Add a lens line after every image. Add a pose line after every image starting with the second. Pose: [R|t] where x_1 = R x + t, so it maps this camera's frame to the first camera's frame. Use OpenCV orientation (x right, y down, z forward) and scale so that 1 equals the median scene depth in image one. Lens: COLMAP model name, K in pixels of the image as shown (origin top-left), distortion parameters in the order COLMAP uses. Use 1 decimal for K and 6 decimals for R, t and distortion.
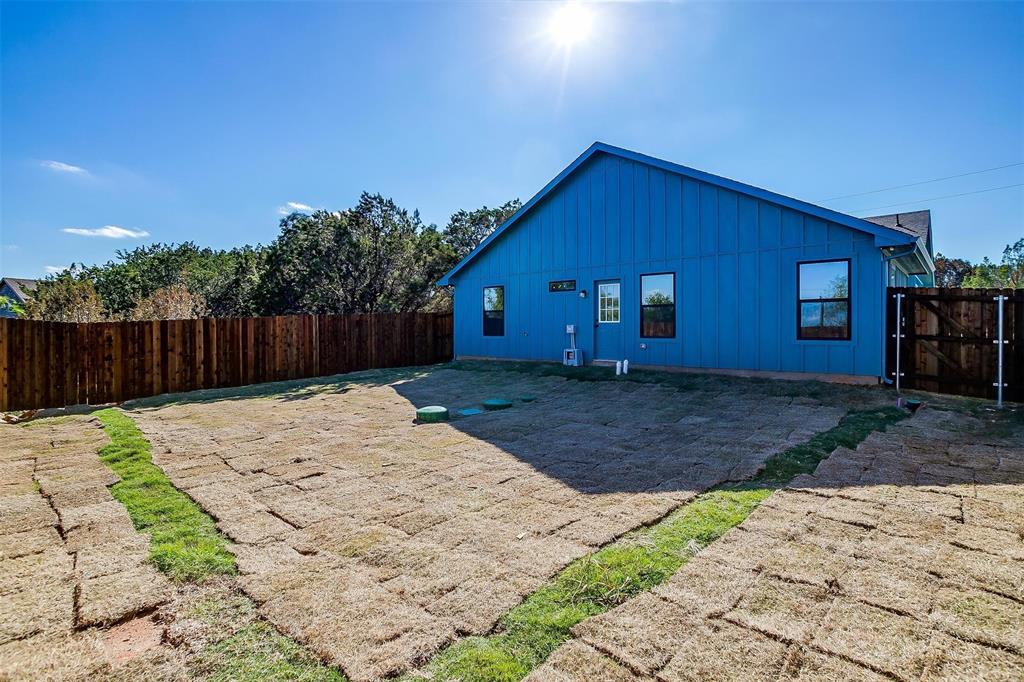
lens RADIAL K [[517.3, 0, 508.7], [0, 517.3, 334.8], [0, 0, 1]] dist [-0.007123, 0.000054]
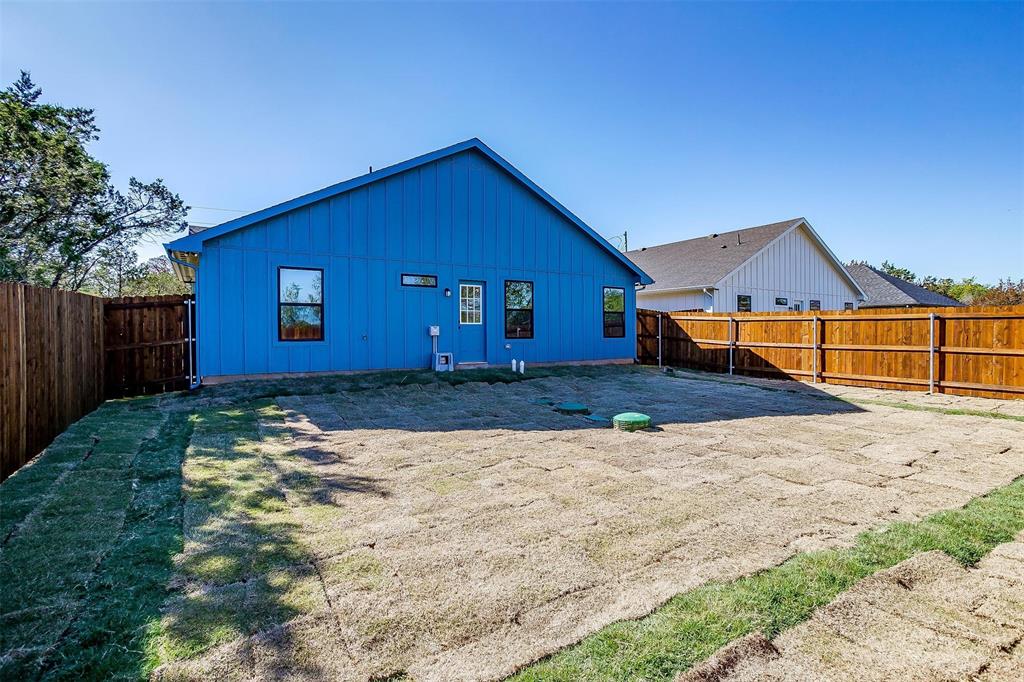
lens RADIAL K [[517.3, 0, 508.9], [0, 517.3, 338.2], [0, 0, 1]] dist [-0.007123, 0.000054]
pose [[0.251546, -0.014336, 0.967739, -0.624361], [0.012010, 0.999860, 0.011690, -0.006637], [-0.967771, 0.008682, 0.251683, 0.571012]]
